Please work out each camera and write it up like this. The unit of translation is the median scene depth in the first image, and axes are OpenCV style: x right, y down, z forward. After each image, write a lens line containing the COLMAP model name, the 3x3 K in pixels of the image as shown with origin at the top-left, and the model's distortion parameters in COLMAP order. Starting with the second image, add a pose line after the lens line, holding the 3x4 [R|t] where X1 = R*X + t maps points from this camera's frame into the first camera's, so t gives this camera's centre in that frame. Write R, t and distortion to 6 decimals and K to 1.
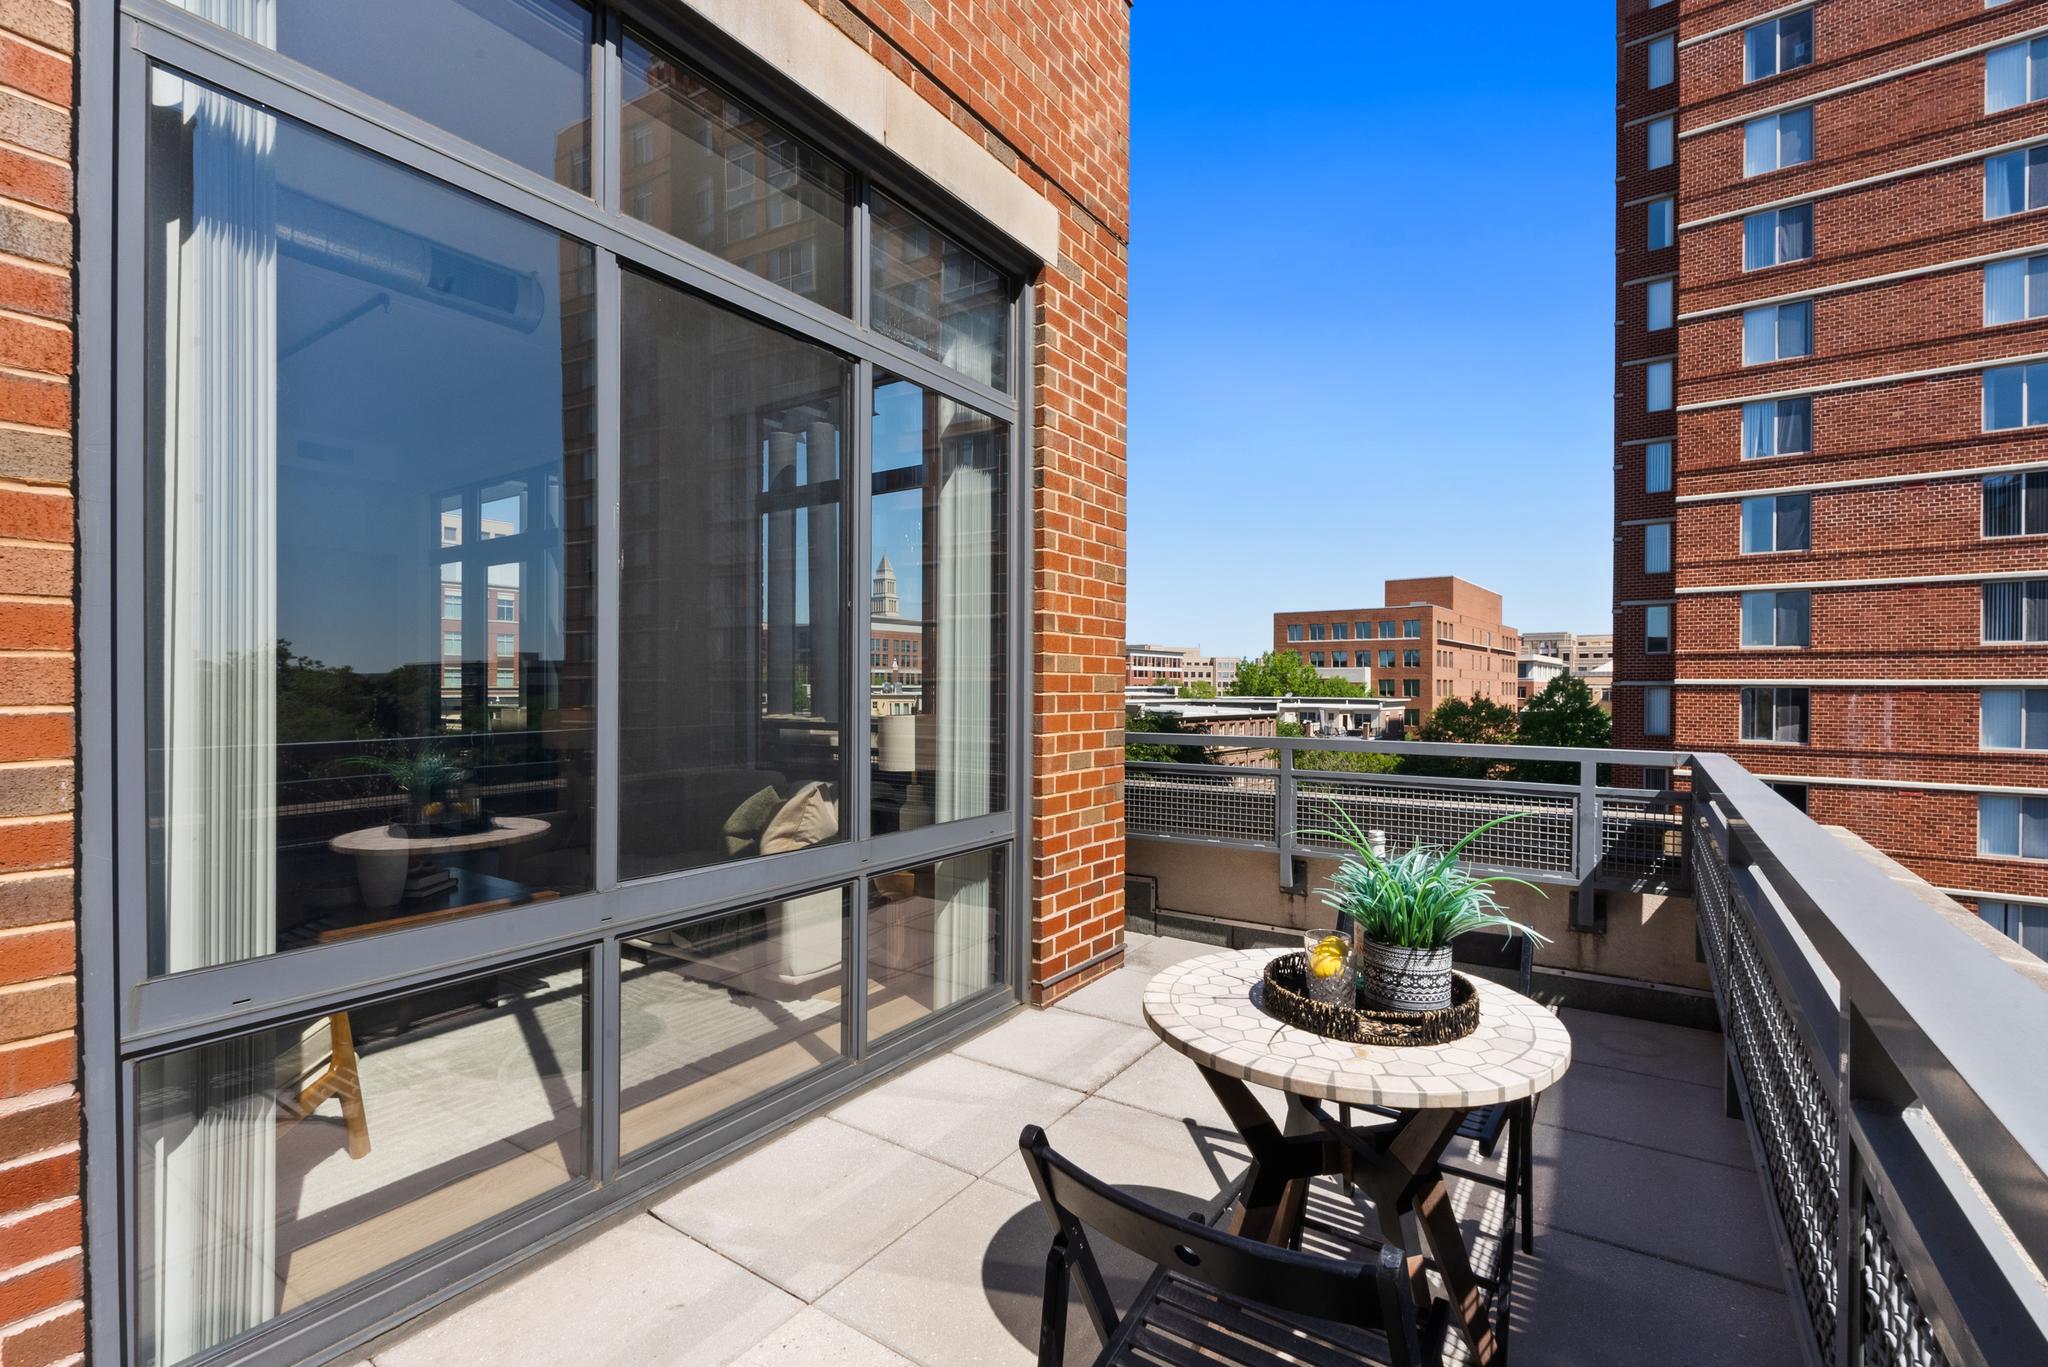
lens RADIAL K [[921.6, 0, 1024.0], [0, 921.6, 683.5], [0, 0, 1]] dist [0.001118, 0.000718]
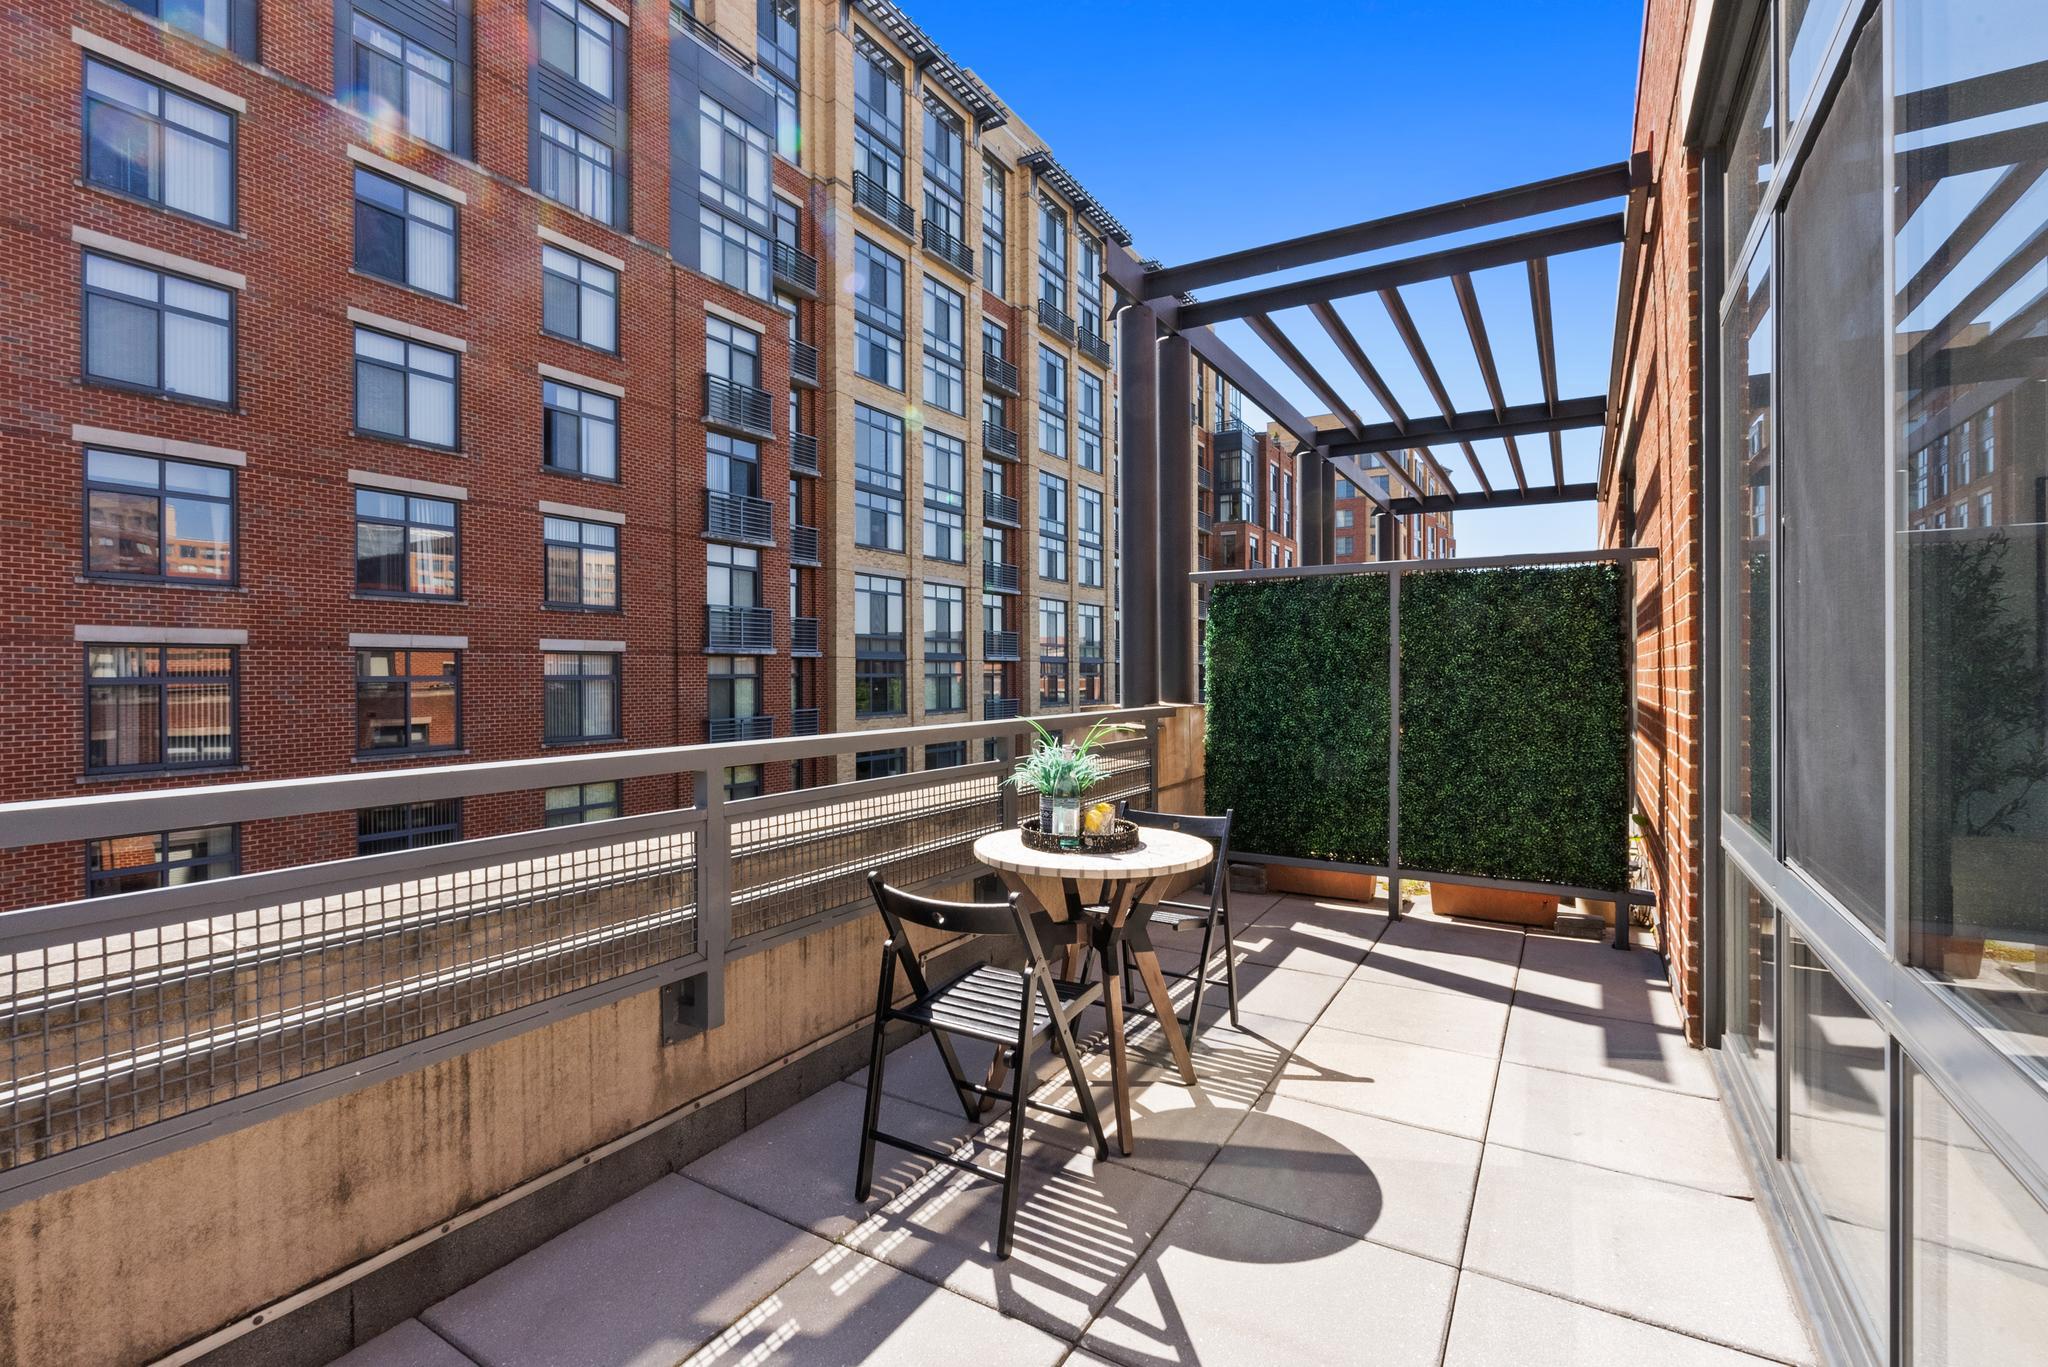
lens RADIAL K [[921.6, 0, 1024.0], [0, 921.6, 683.5], [0, 0, 1]] dist [0.001118, 0.000718]
pose [[-0.998288, -0.025531, -0.052627, 0.044151], [-0.027043, 0.999236, 0.028219, 0.000222], [0.051866, 0.029594, -0.998215, 0.204652]]
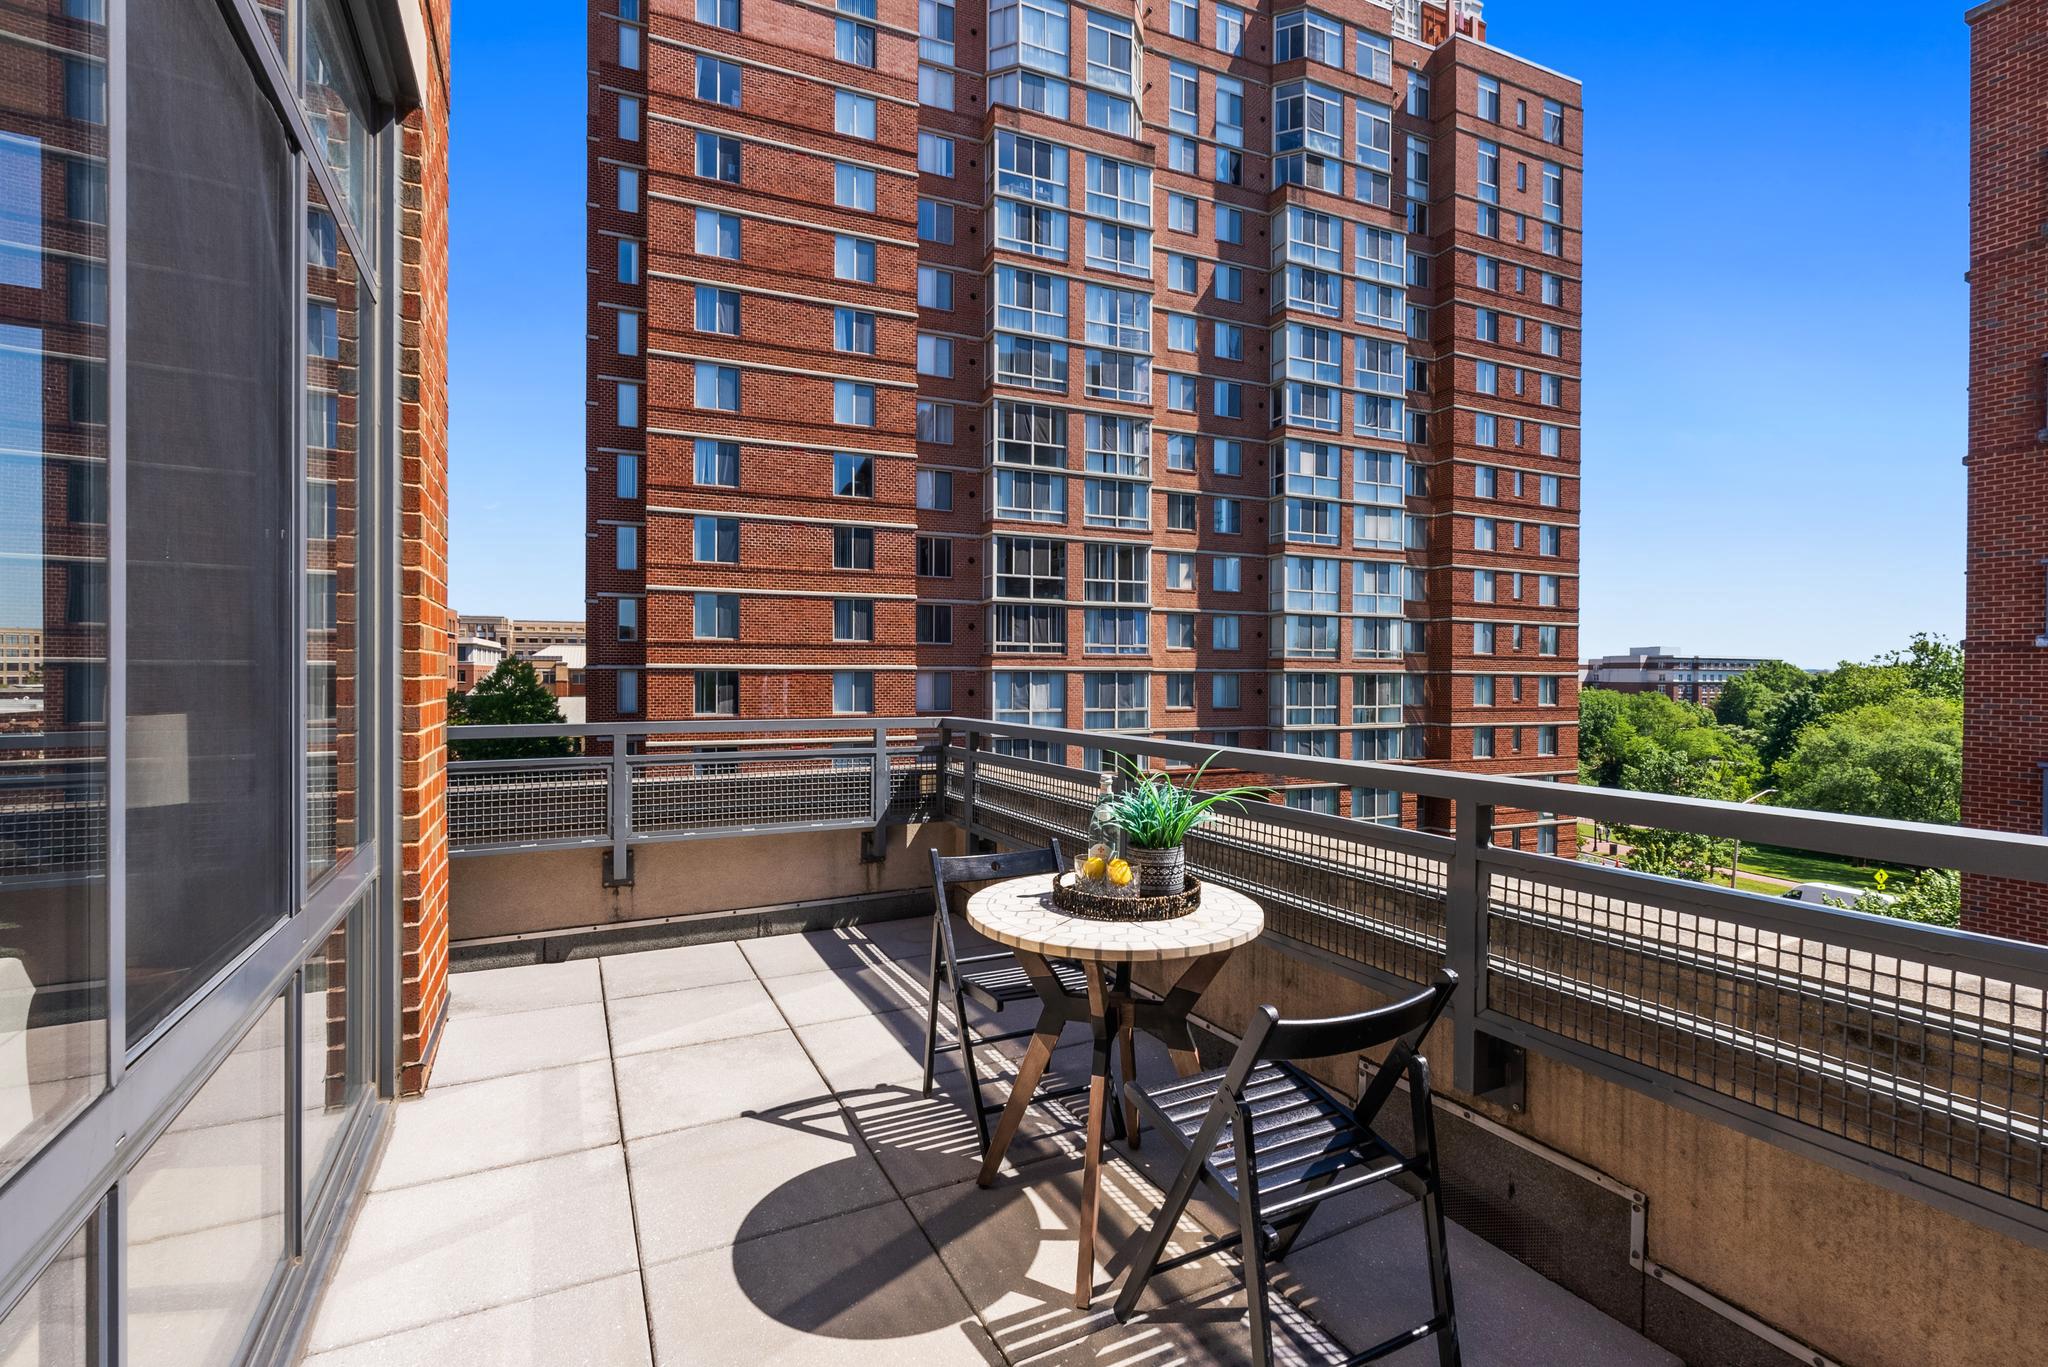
lens RADIAL K [[910.9, 0, 1024.0], [0, 910.9, 683.5], [0, 0, 1]] dist [-0.010061, -0.000095]
pose [[0.482375, -0.013243, 0.875865, -0.067448], [-0.002724, 0.999858, 0.016618, 0.000199], [-0.875960, -0.010402, 0.482271, 0.036837]]
